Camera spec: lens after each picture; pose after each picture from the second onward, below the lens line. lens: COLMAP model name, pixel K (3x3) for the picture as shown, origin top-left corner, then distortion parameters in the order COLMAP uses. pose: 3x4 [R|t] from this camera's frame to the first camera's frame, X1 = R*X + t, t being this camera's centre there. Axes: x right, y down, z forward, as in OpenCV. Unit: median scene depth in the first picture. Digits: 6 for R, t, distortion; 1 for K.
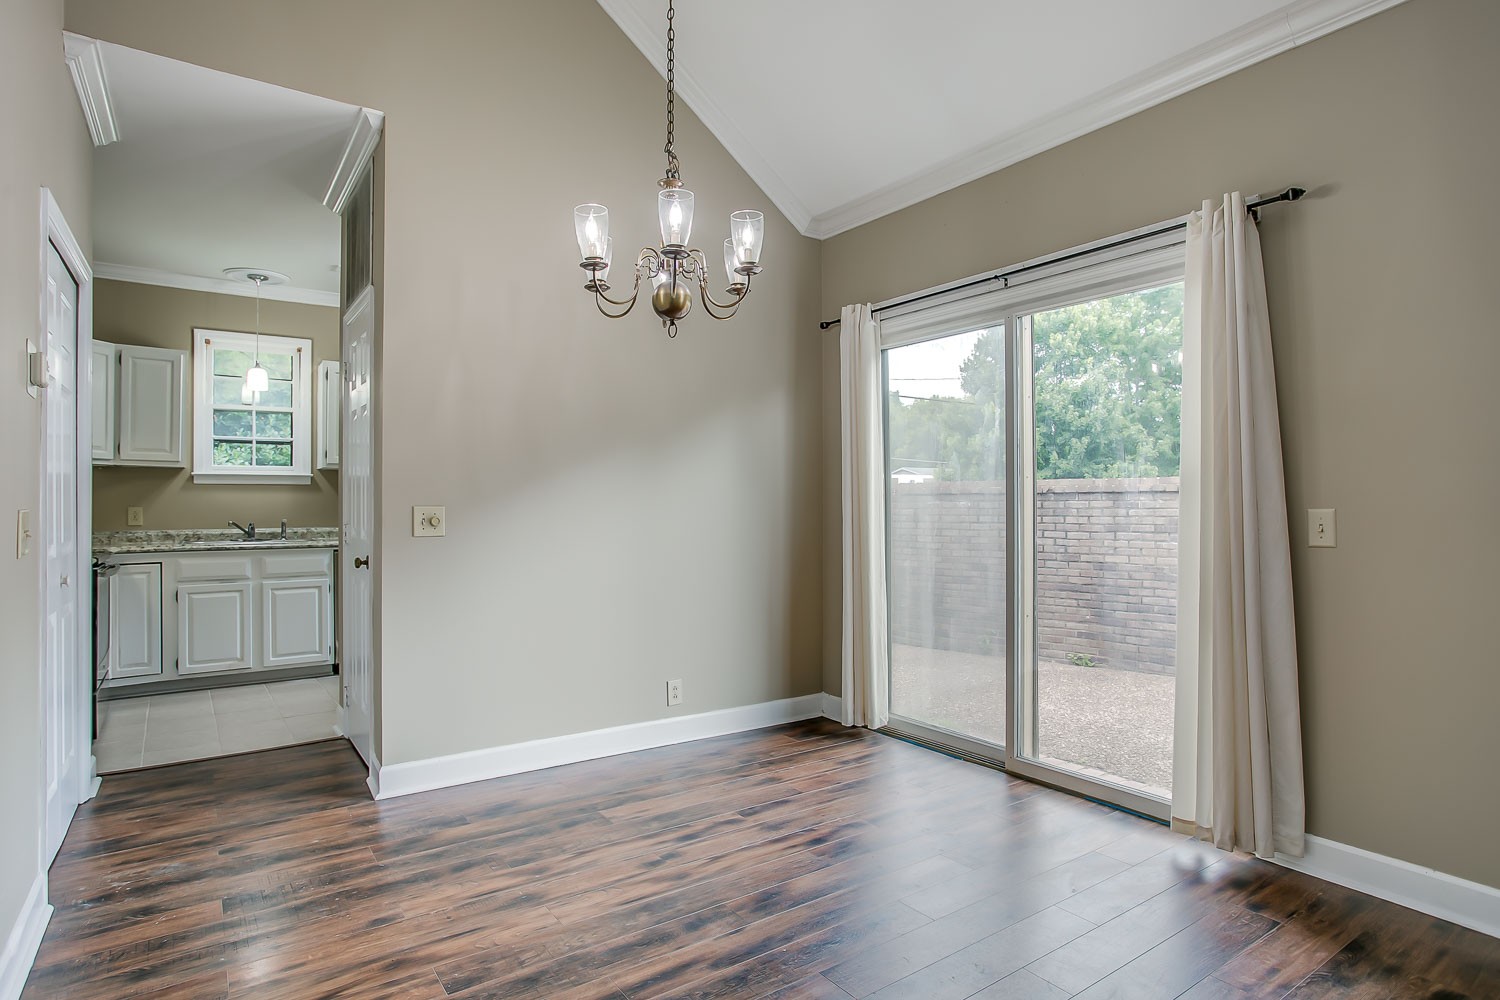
lens RADIAL K [[787.2, 0, 732.4], [0, 787.2, 497.2], [0, 0, 1]] dist [-0.032883, 0.016380]
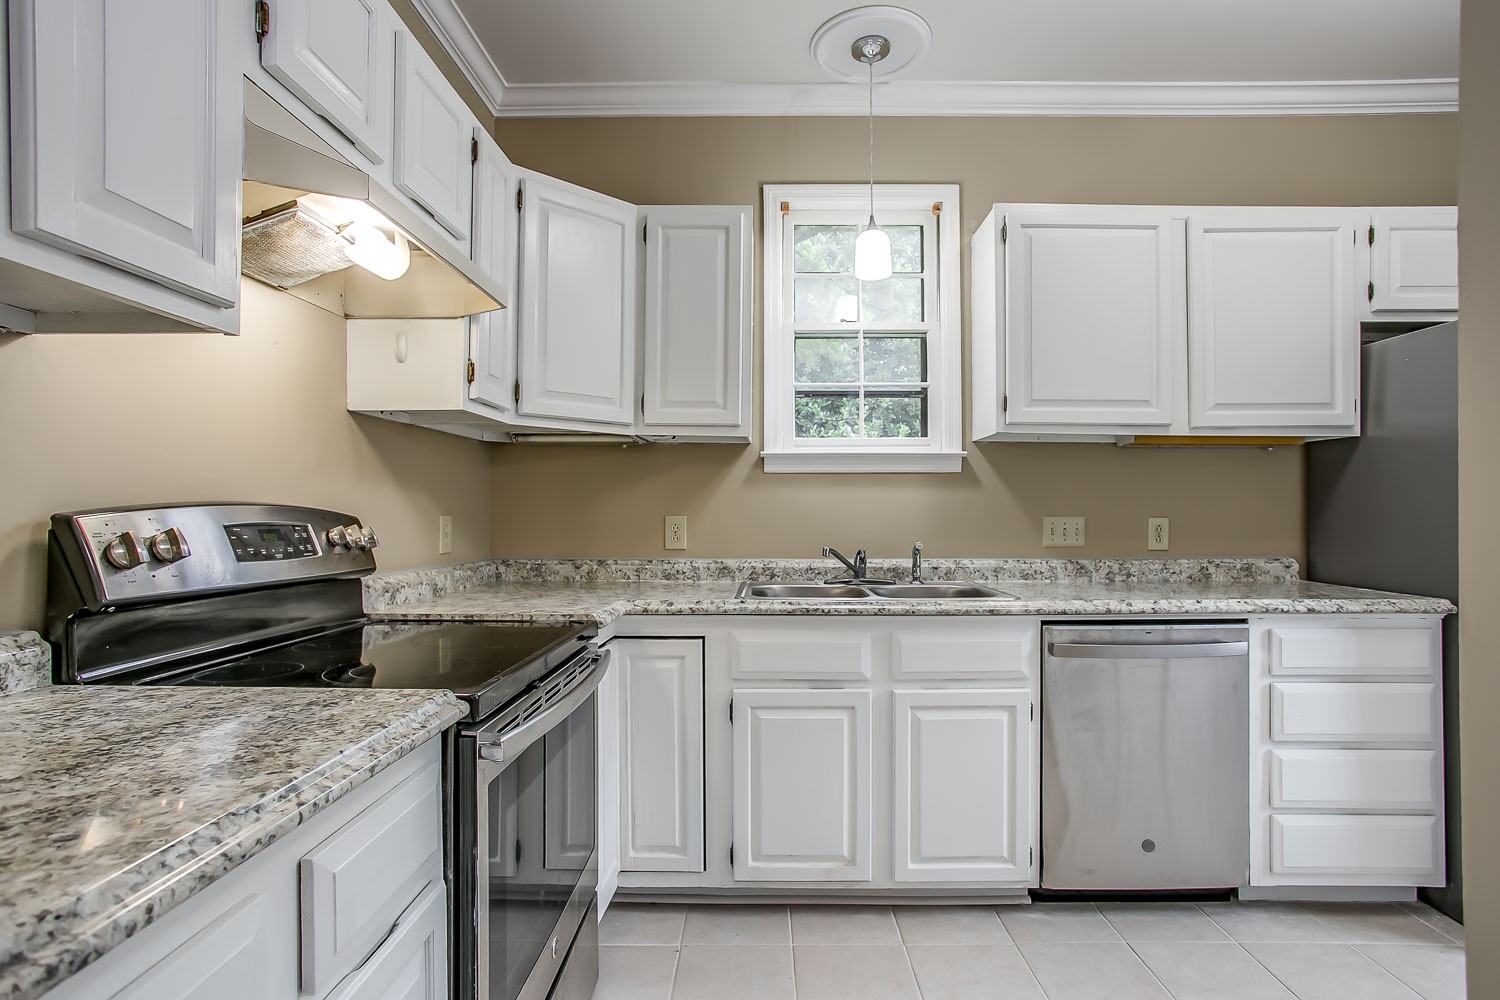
lens RADIAL K [[787.2, 0, 743.9], [0, 787.2, 494.0], [0, 0, 1]] dist [-0.032883, 0.016380]
pose [[0.799540, -0.008069, -0.600559, -0.432729], [0.001970, 0.999940, -0.010812, 0.003822], [0.600610, 0.007462, 0.799507, 0.637795]]
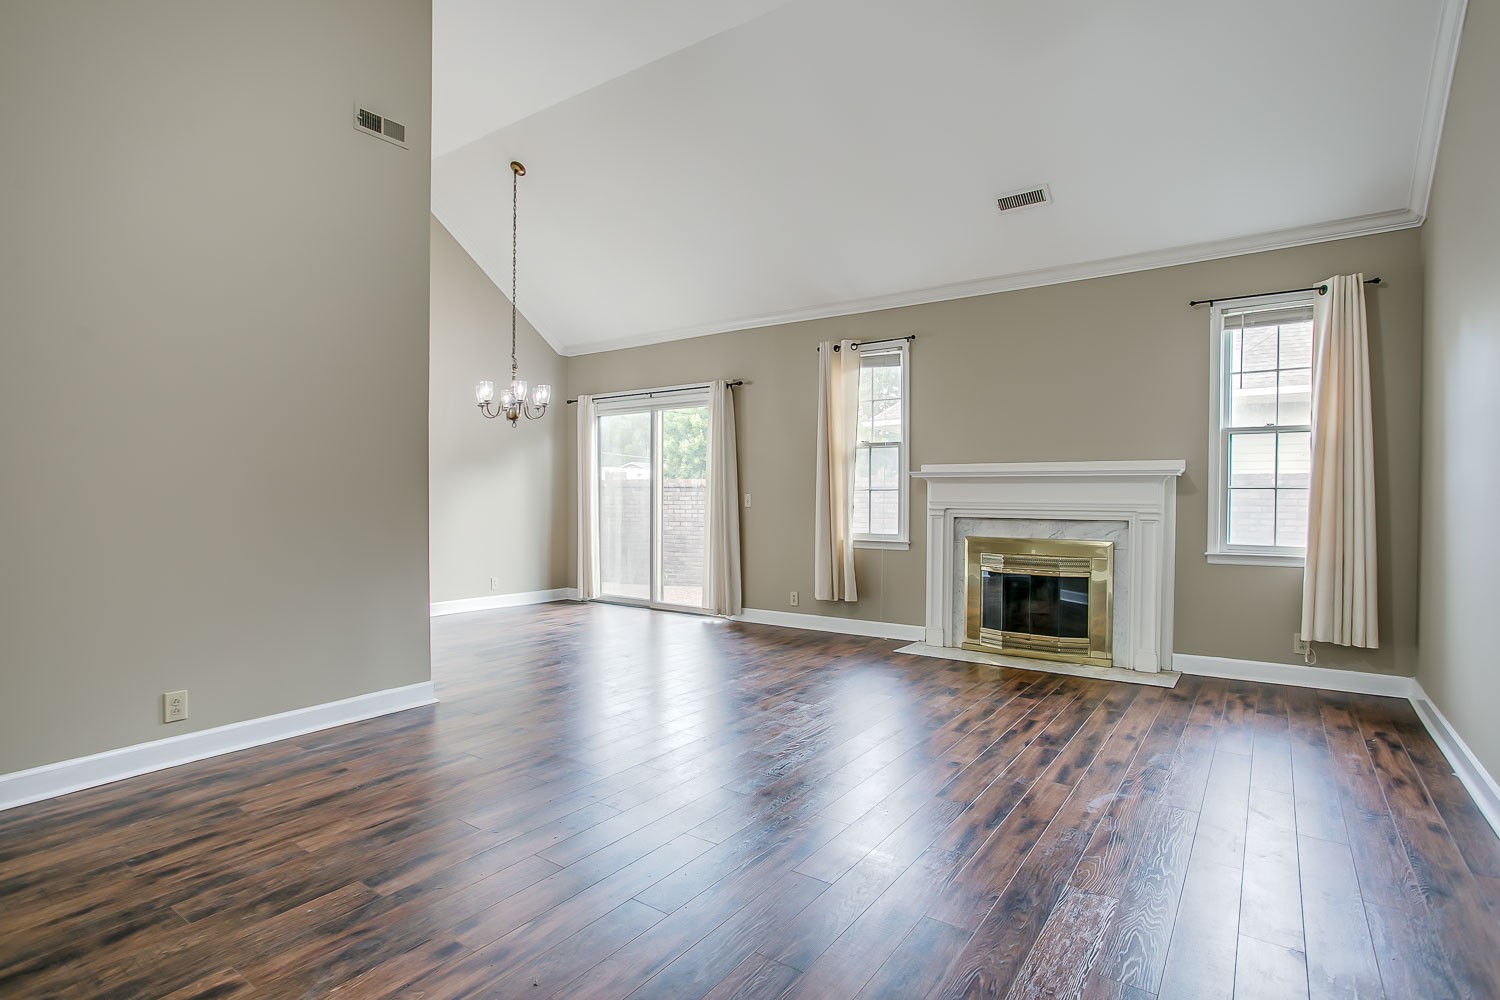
lens RADIAL K [[773.0, 0, 723.5], [0, 773.0, 501.9], [0, 0, 1]] dist [-0.050380, 0.025269]
pose [[0.947158, 0.002738, 0.320757, -0.126812], [-0.008404, 0.999832, 0.016282, -0.000813], [-0.320658, -0.018117, 0.947022, -0.892484]]
